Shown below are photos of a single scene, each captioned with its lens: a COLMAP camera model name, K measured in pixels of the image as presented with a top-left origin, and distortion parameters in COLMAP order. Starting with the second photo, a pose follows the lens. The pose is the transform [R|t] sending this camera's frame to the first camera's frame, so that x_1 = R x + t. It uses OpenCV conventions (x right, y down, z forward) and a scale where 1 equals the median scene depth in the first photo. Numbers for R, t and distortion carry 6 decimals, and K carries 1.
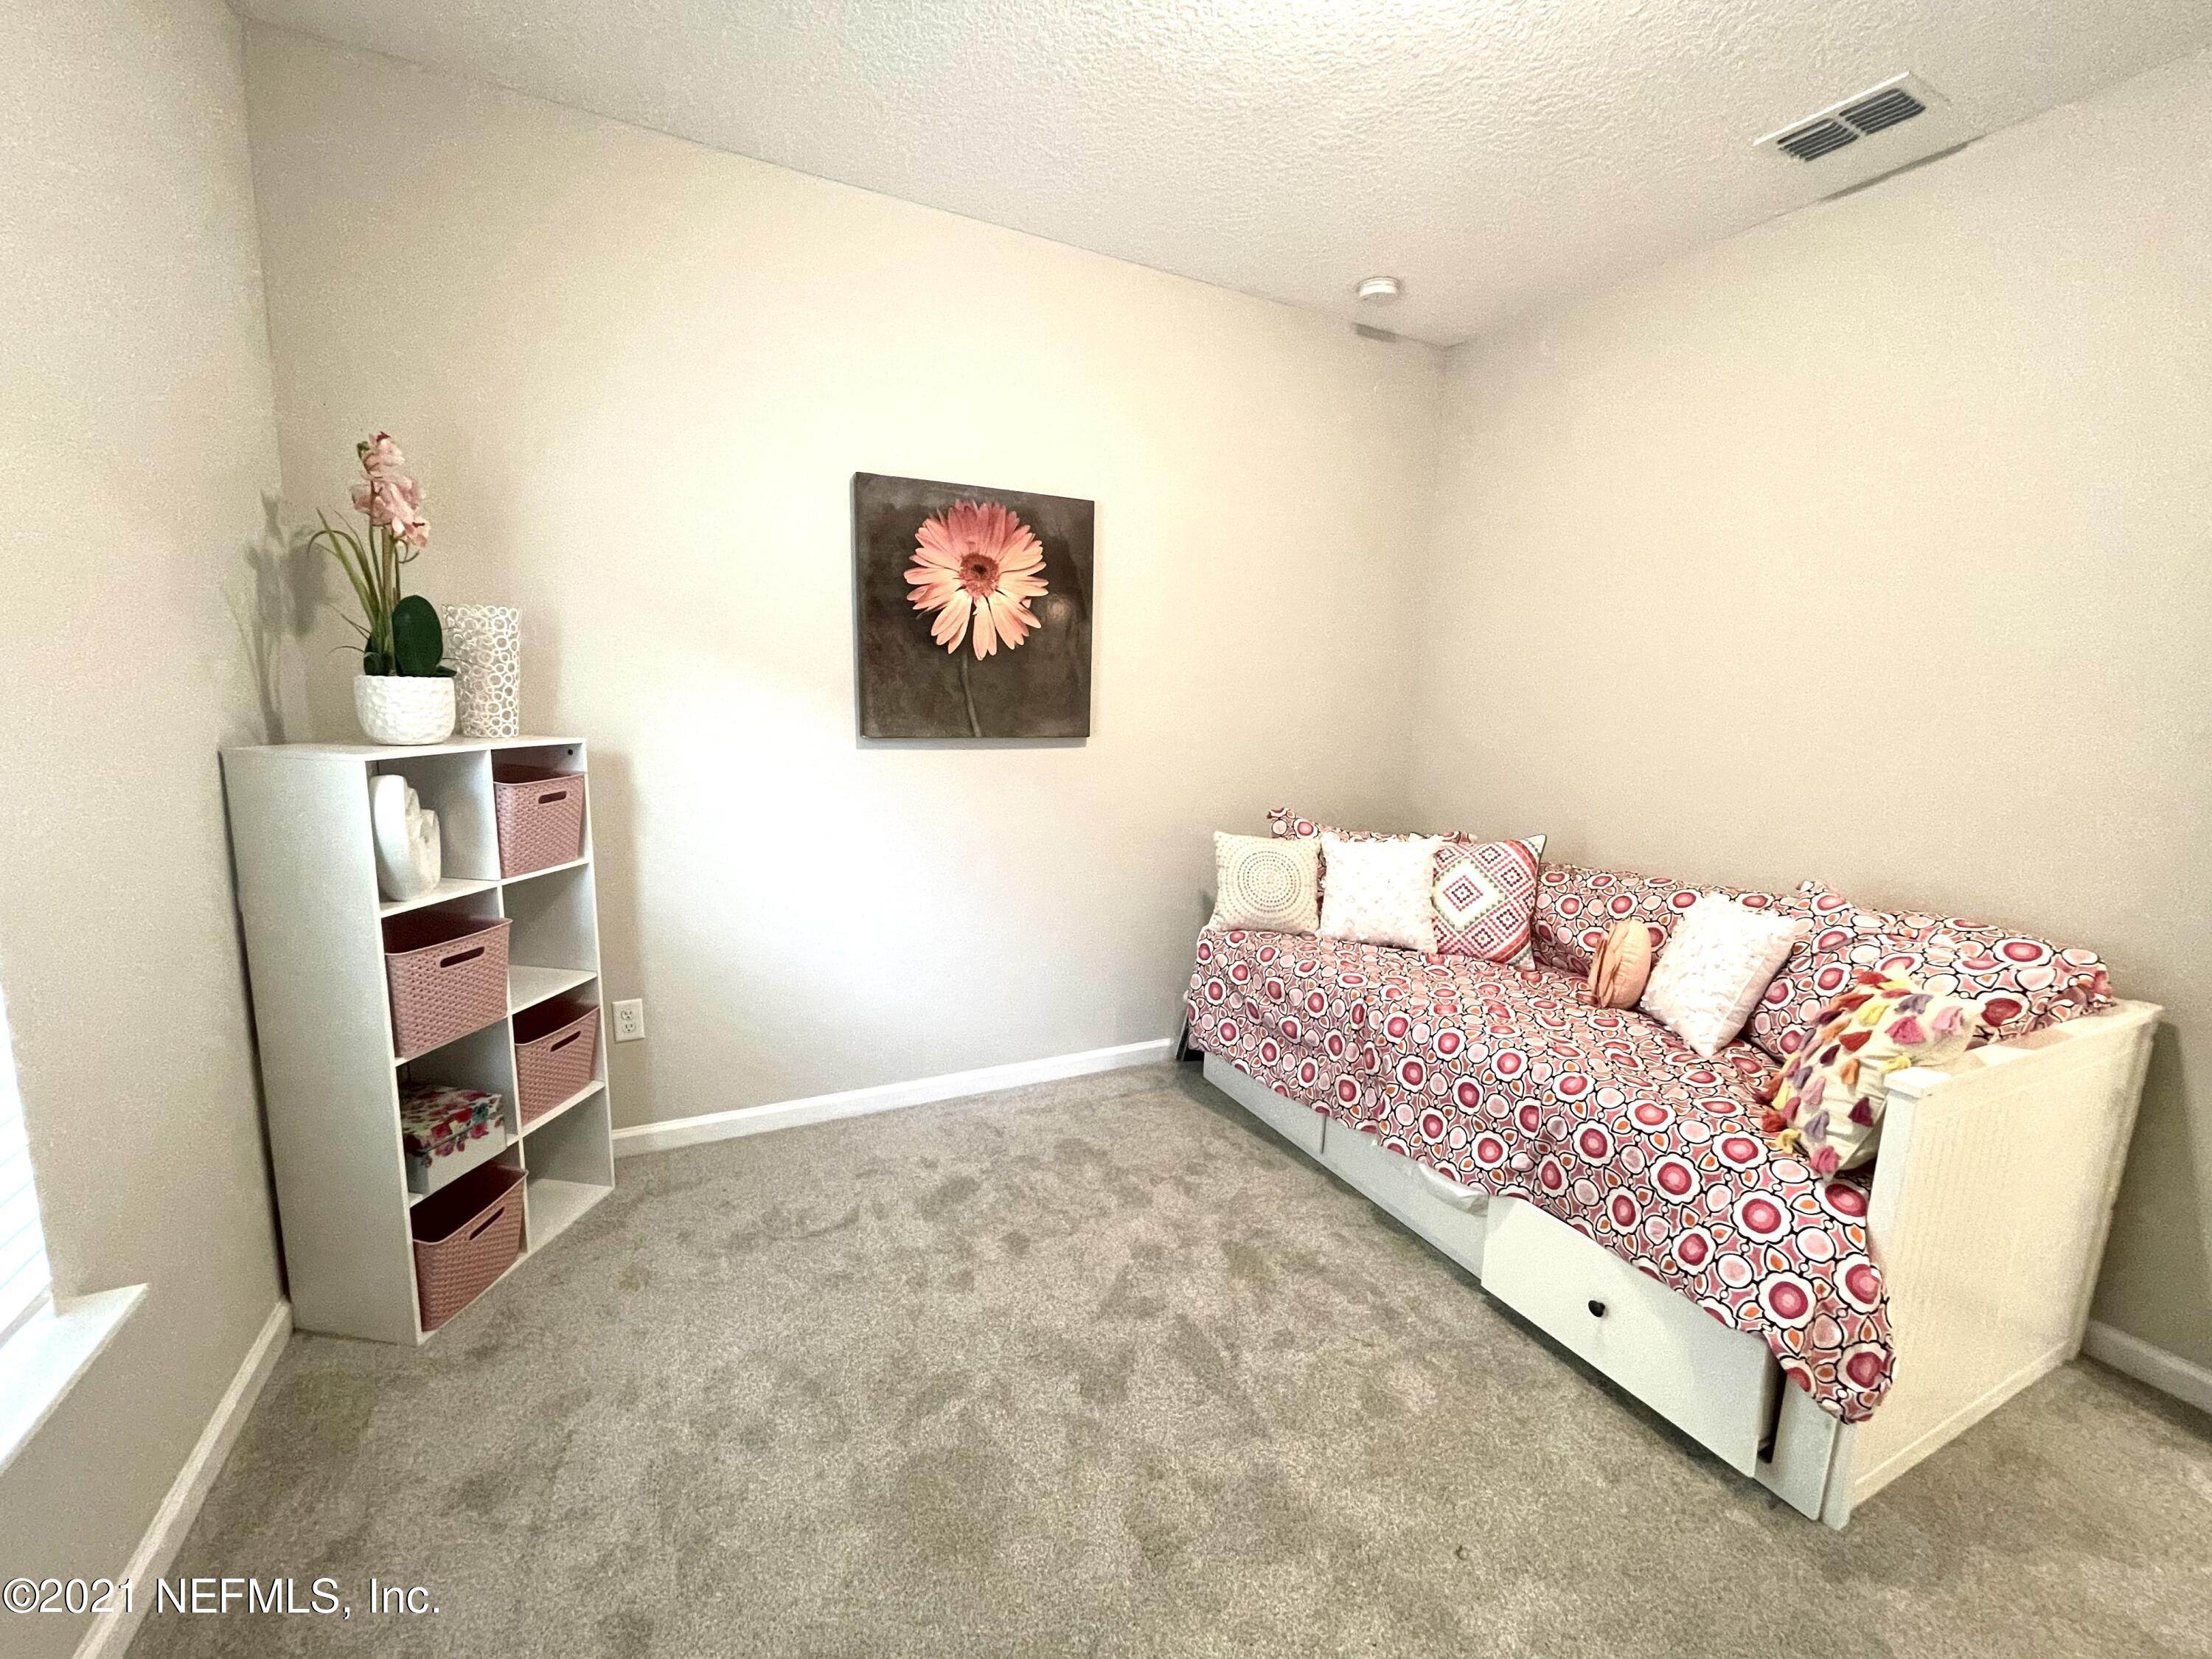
lens RADIAL K [[895.3, 0, 1106.6], [0, 895.3, 832.8], [0, 0, 1]] dist [0.001532, -0.000045]
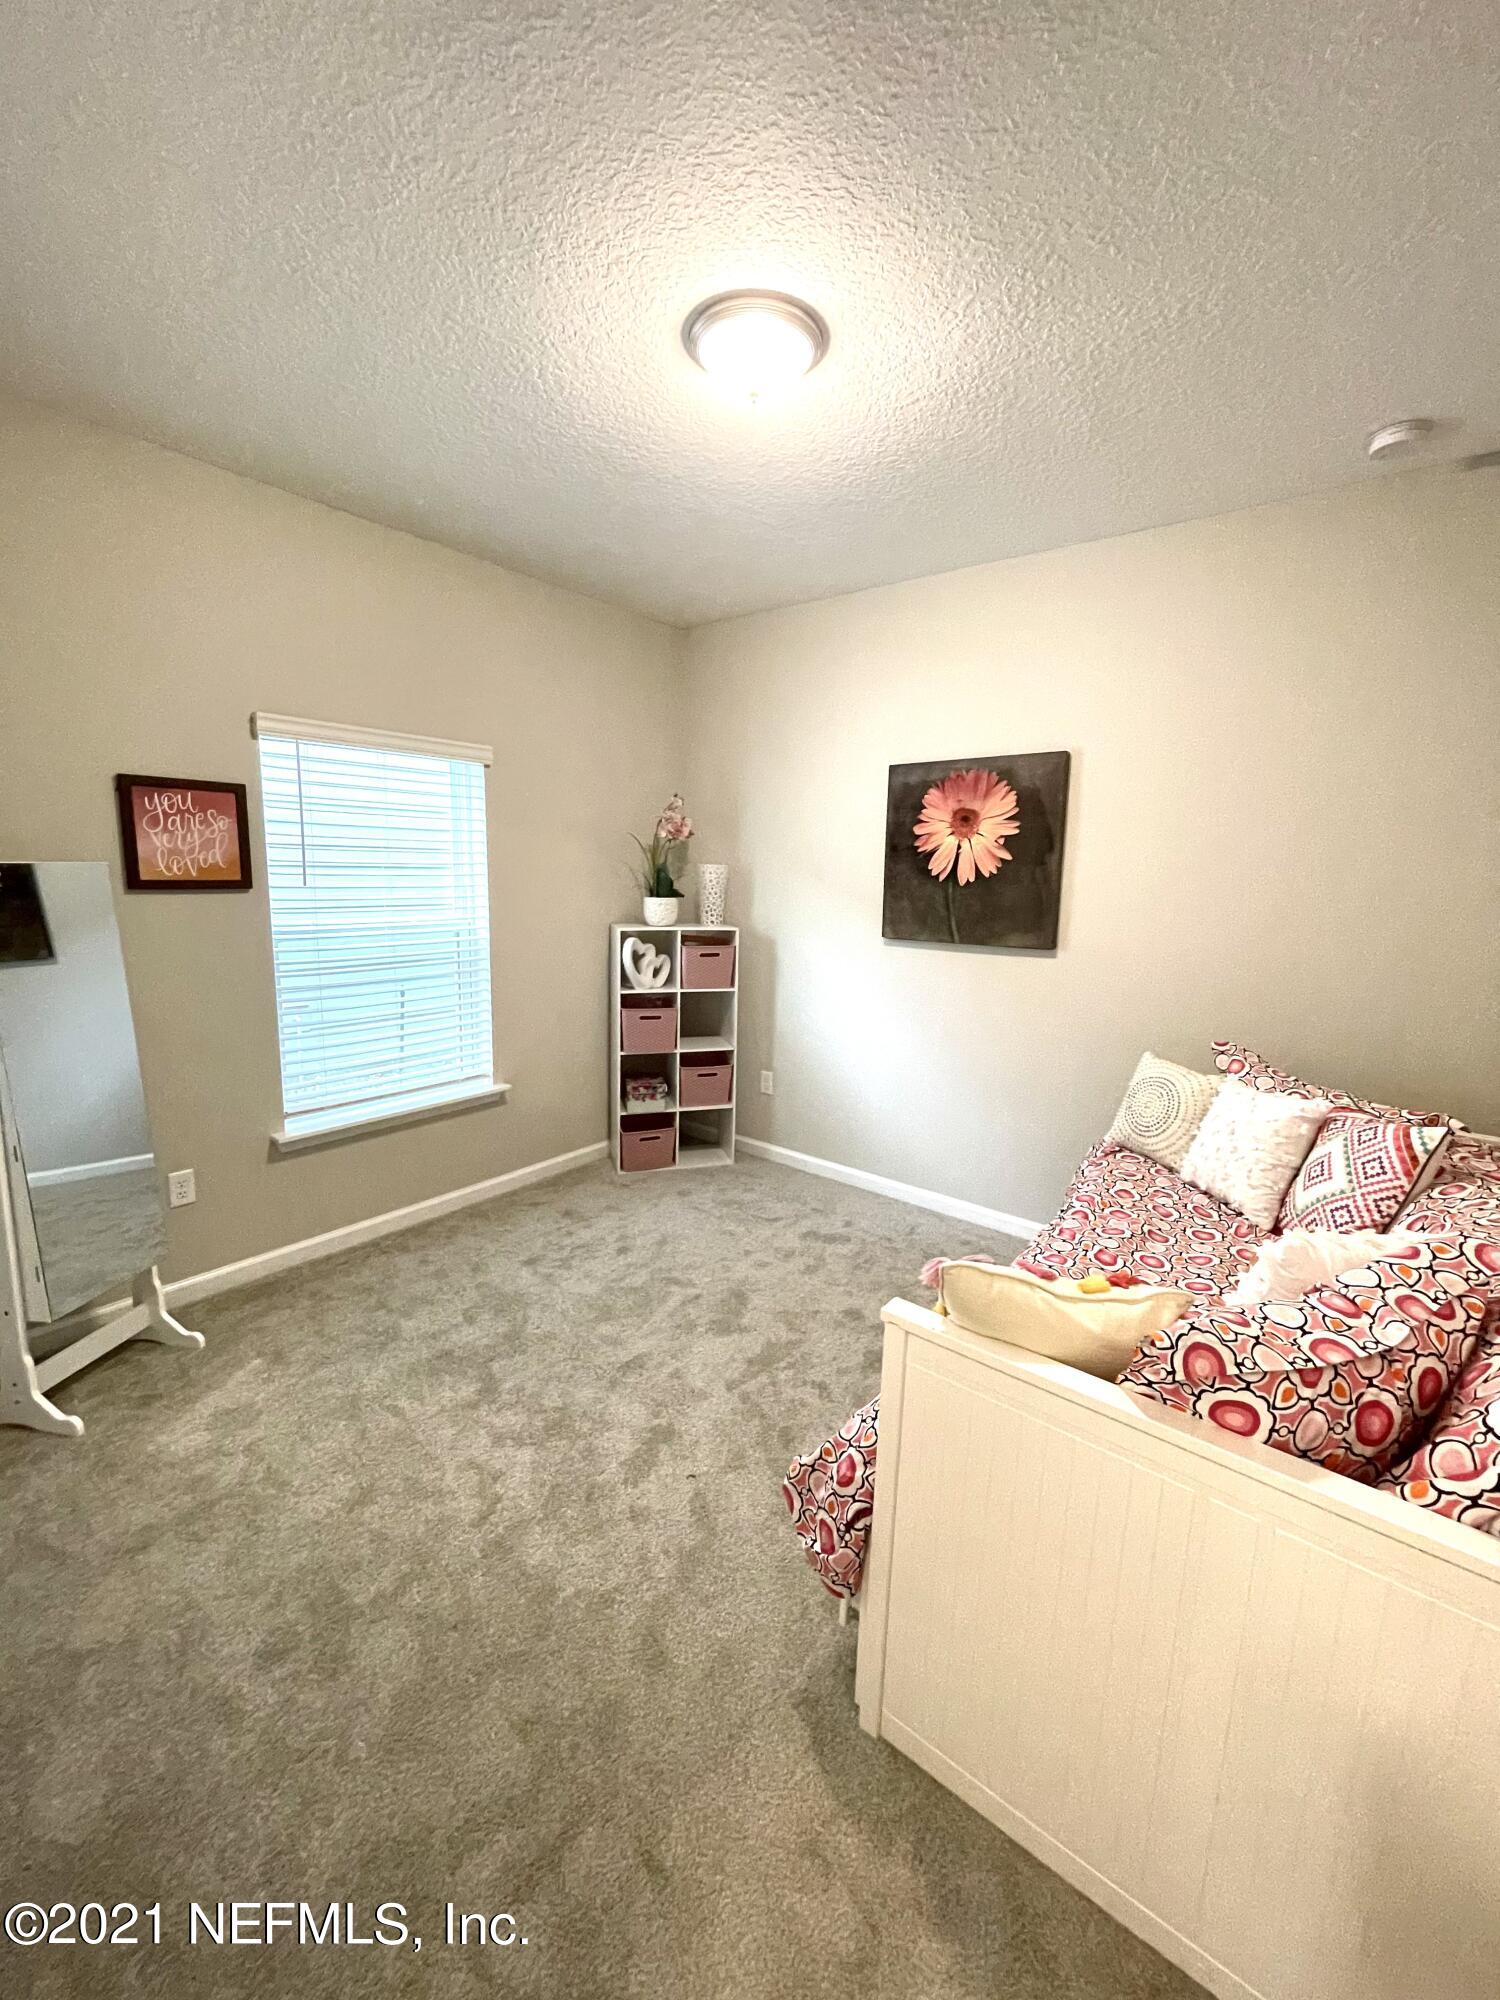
lens RADIAL K [[809.5, 0, 755.8], [0, 809.5, 997.4], [0, 0, 1]] dist [0.001532, -0.000045]
pose [[0.423191, 0.117200, -0.898428, 0.870256], [-0.155226, 0.986316, 0.055548, -0.049506], [0.892644, 0.115952, 0.435593, 0.225449]]
